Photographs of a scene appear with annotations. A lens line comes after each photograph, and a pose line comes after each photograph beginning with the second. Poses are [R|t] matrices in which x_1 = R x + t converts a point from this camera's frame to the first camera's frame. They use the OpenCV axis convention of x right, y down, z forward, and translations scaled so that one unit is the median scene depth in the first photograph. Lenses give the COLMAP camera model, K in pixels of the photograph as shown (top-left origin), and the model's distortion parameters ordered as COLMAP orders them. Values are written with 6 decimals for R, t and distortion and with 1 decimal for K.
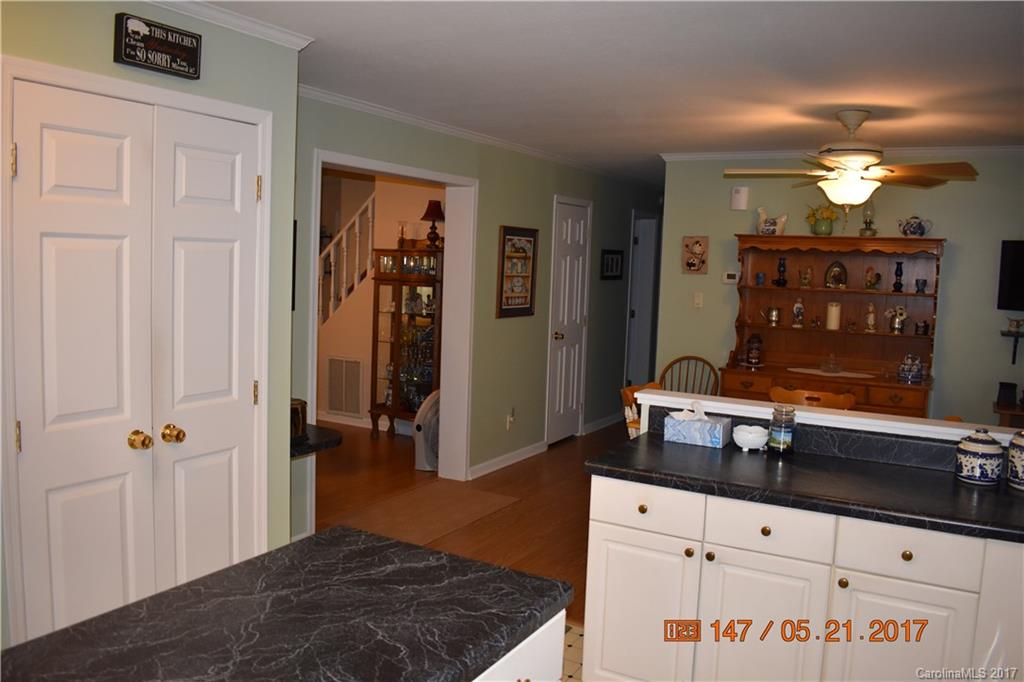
lens RADIAL K [[806.3, 0, 515.3], [0, 806.3, 337.6], [0, 0, 1]] dist [-0.093357, 0.015952]
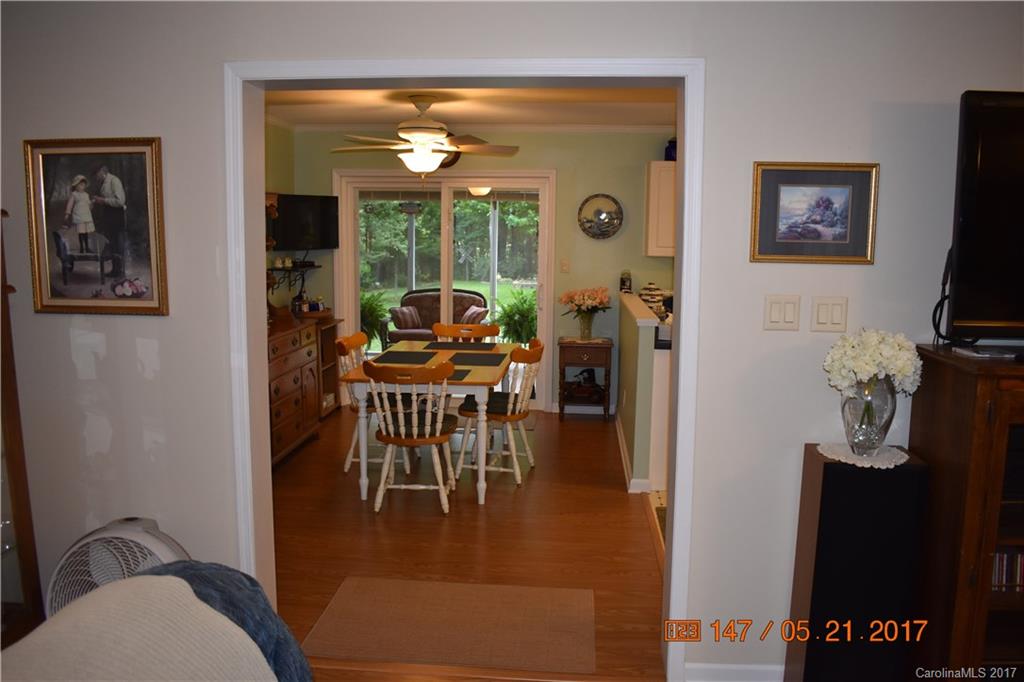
lens RADIAL K [[806.3, 0, 511.4], [0, 806.3, 343.7], [0, 0, 1]] dist [-0.093357, 0.015952]
pose [[-0.426691, -0.171886, 0.887913, -1.067901], [0.067527, 0.972978, 0.220803, -0.229552], [-0.901873, 0.154173, -0.403554, 1.848829]]
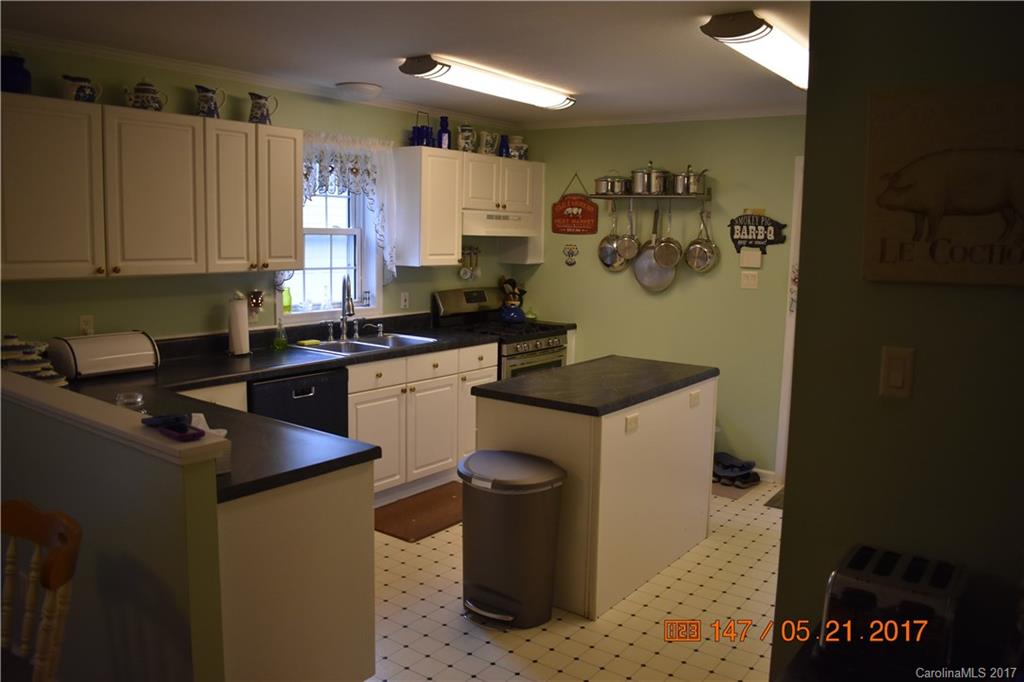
lens RADIAL K [[806.3, 0, 515.5], [0, 806.3, 342.8], [0, 0, 1]] dist [-0.093357, 0.015952]
pose [[-0.992075, -0.075798, 0.100208, -0.147646], [-0.049271, 0.968351, 0.244682, -0.170593], [-0.115583, 0.237805, -0.964411, 1.571426]]
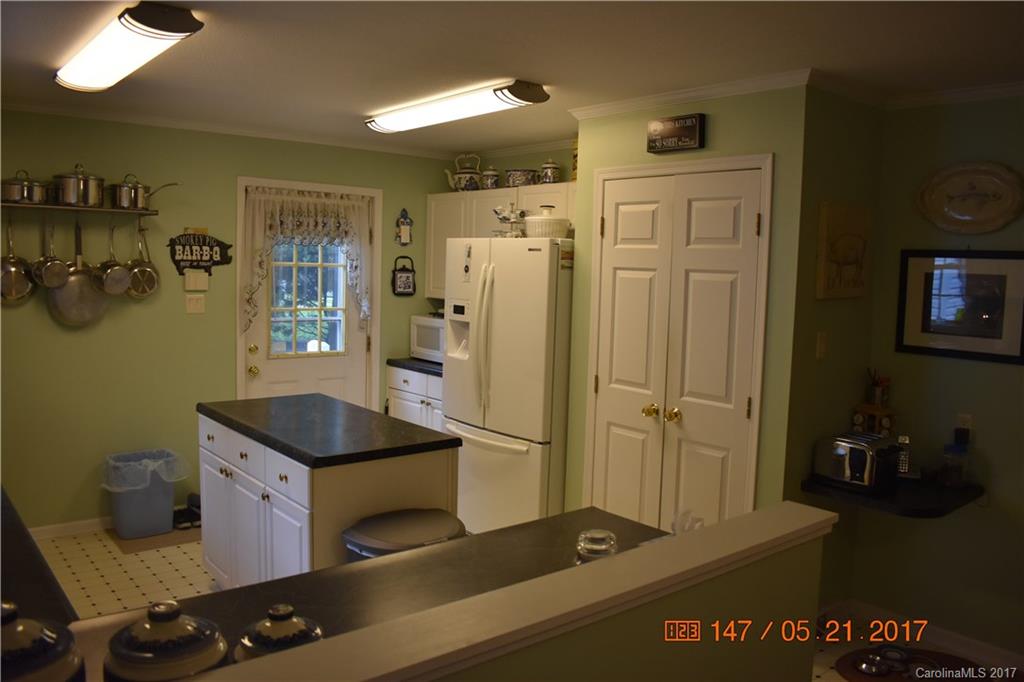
lens RADIAL K [[806.3, 0, 512.1], [0, 806.3, 337.4], [0, 0, 1]] dist [-0.093357, 0.015952]
pose [[-0.336973, 0.036441, -0.940809, 0.778070], [-0.142020, 0.985850, 0.089054, -0.075601], [0.930741, 0.163623, -0.327029, 0.974288]]
